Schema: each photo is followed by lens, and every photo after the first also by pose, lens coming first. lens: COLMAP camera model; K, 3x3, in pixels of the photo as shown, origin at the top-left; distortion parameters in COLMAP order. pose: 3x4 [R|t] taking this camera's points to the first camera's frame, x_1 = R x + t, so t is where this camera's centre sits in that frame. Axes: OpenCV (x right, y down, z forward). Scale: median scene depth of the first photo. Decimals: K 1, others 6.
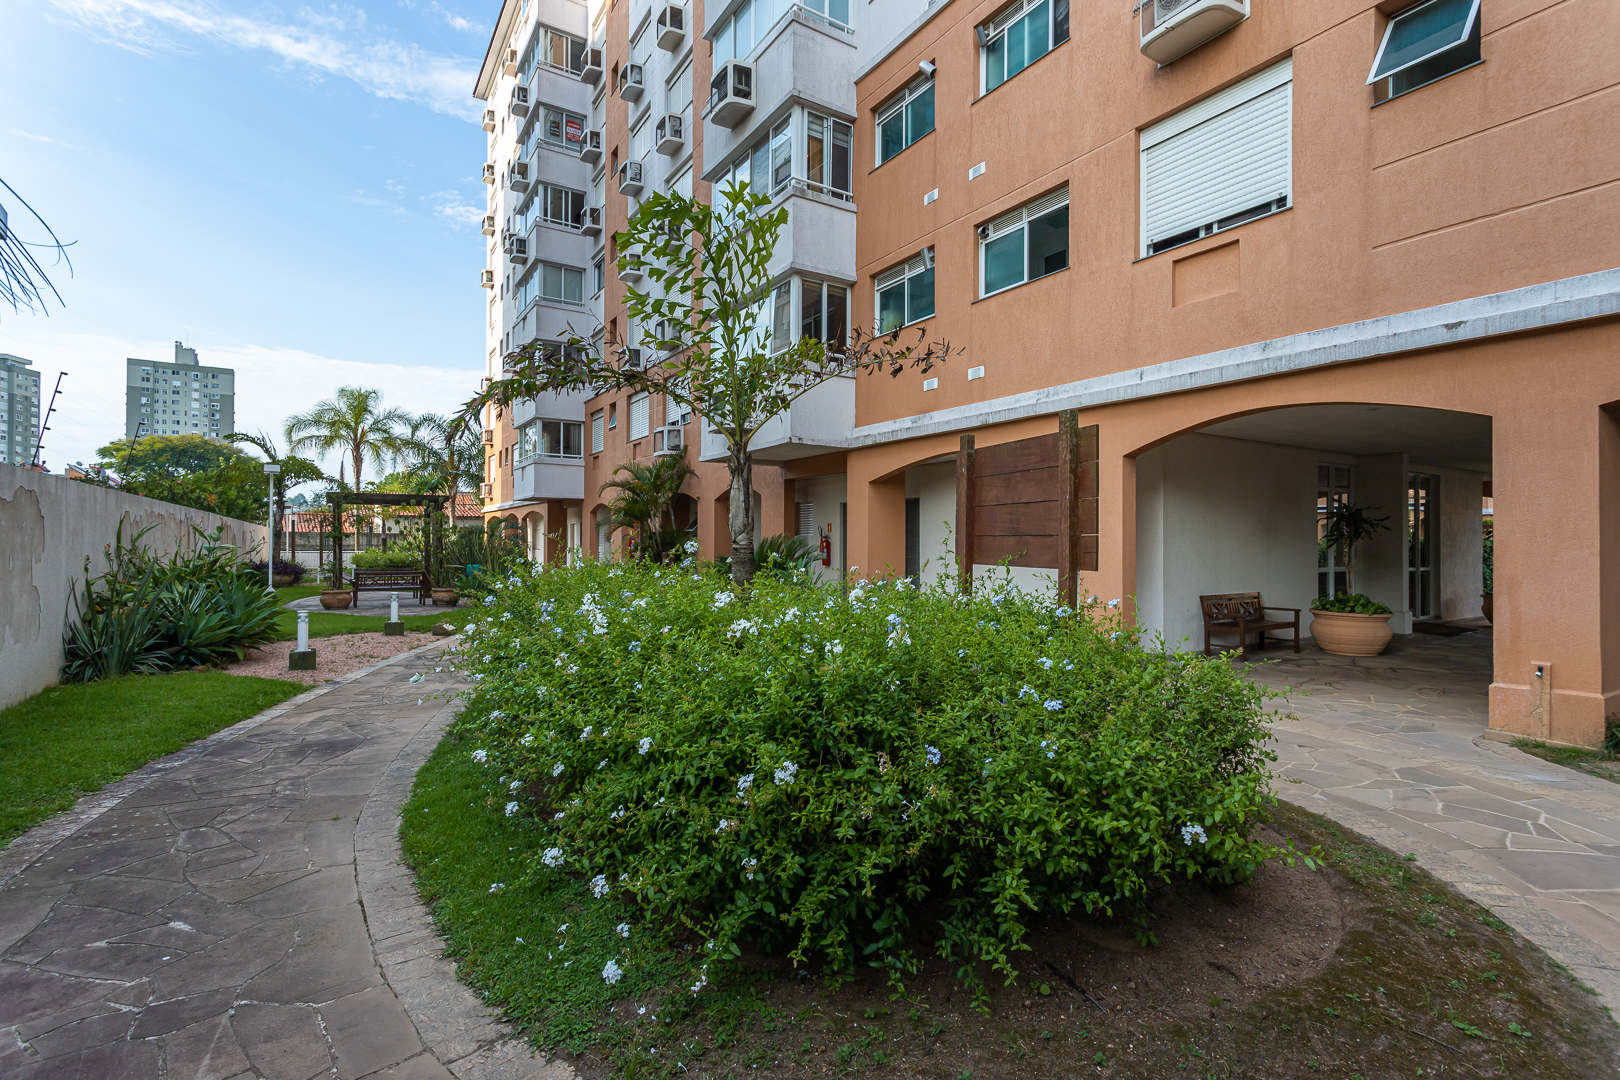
lens RADIAL K [[756.3, 0, 810.0], [0, 756.3, 540.0], [0, 0, 1]] dist [-0.000475, 0.000601]
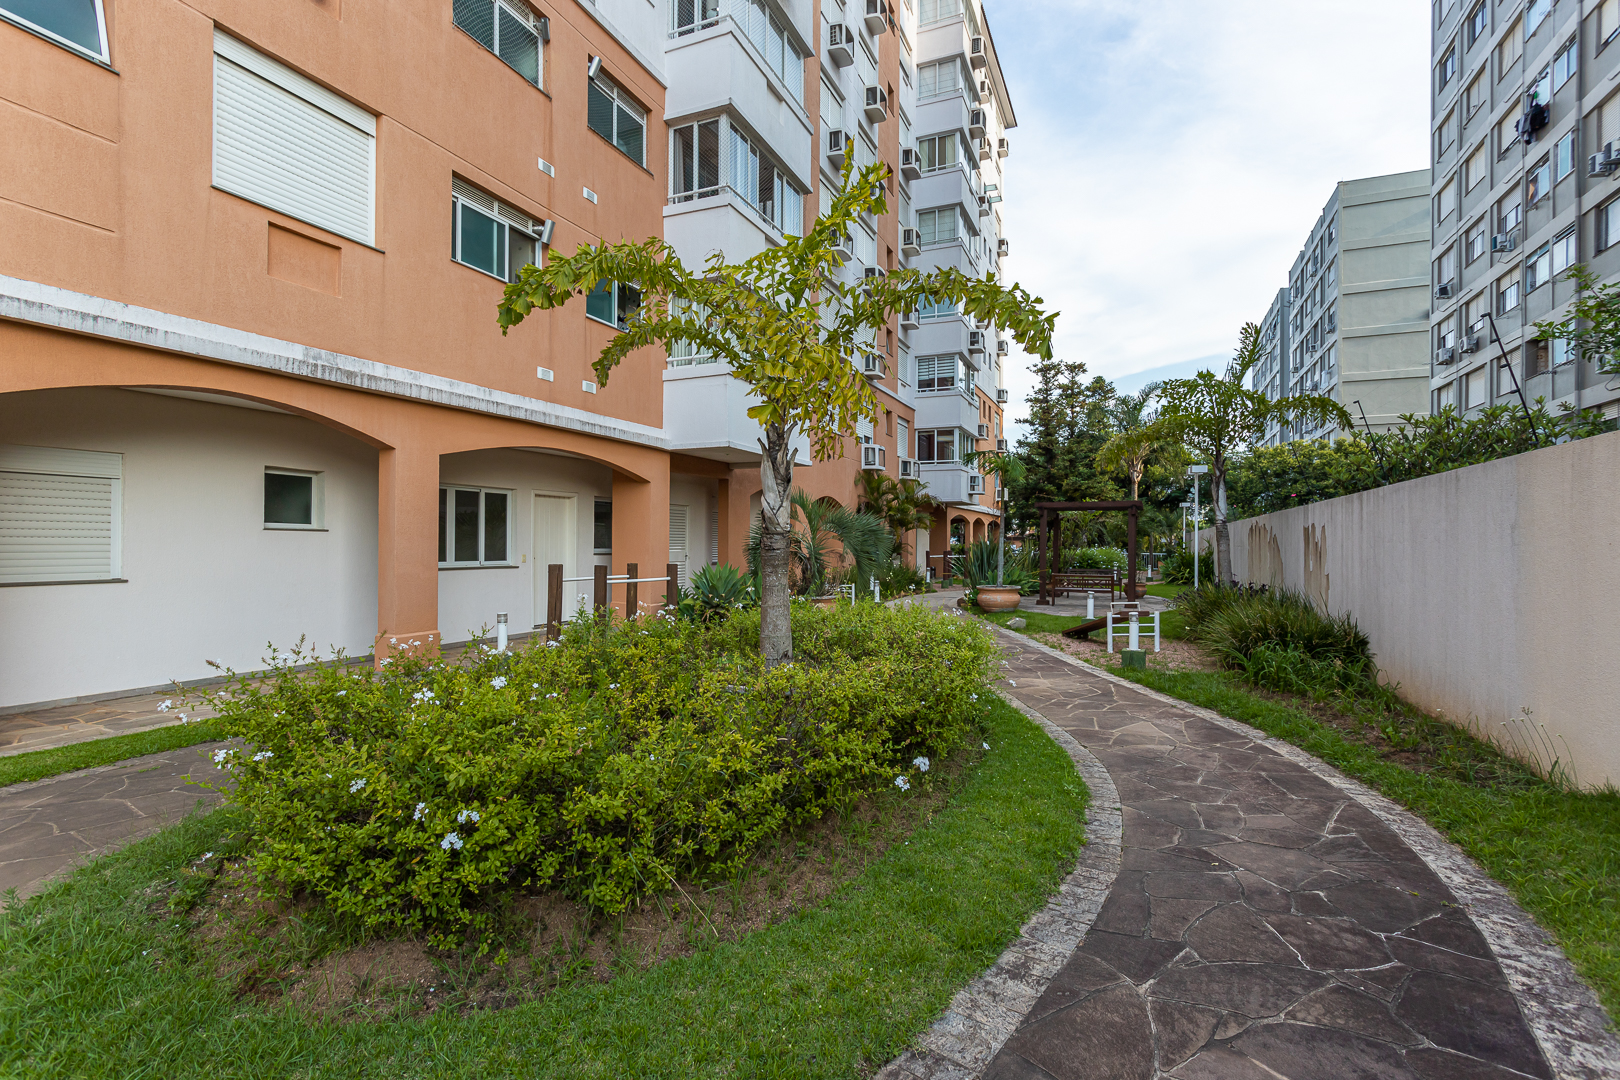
lens RADIAL K [[756.3, 0, 810.0], [0, 756.3, 540.0], [0, 0, 1]] dist [-0.000475, 0.000601]
pose [[-0.540102, -0.001051, 0.841599, -0.685966], [-0.009823, 0.999939, -0.005055, 0.002214], [-0.841542, -0.010997, -0.540079, 1.058369]]
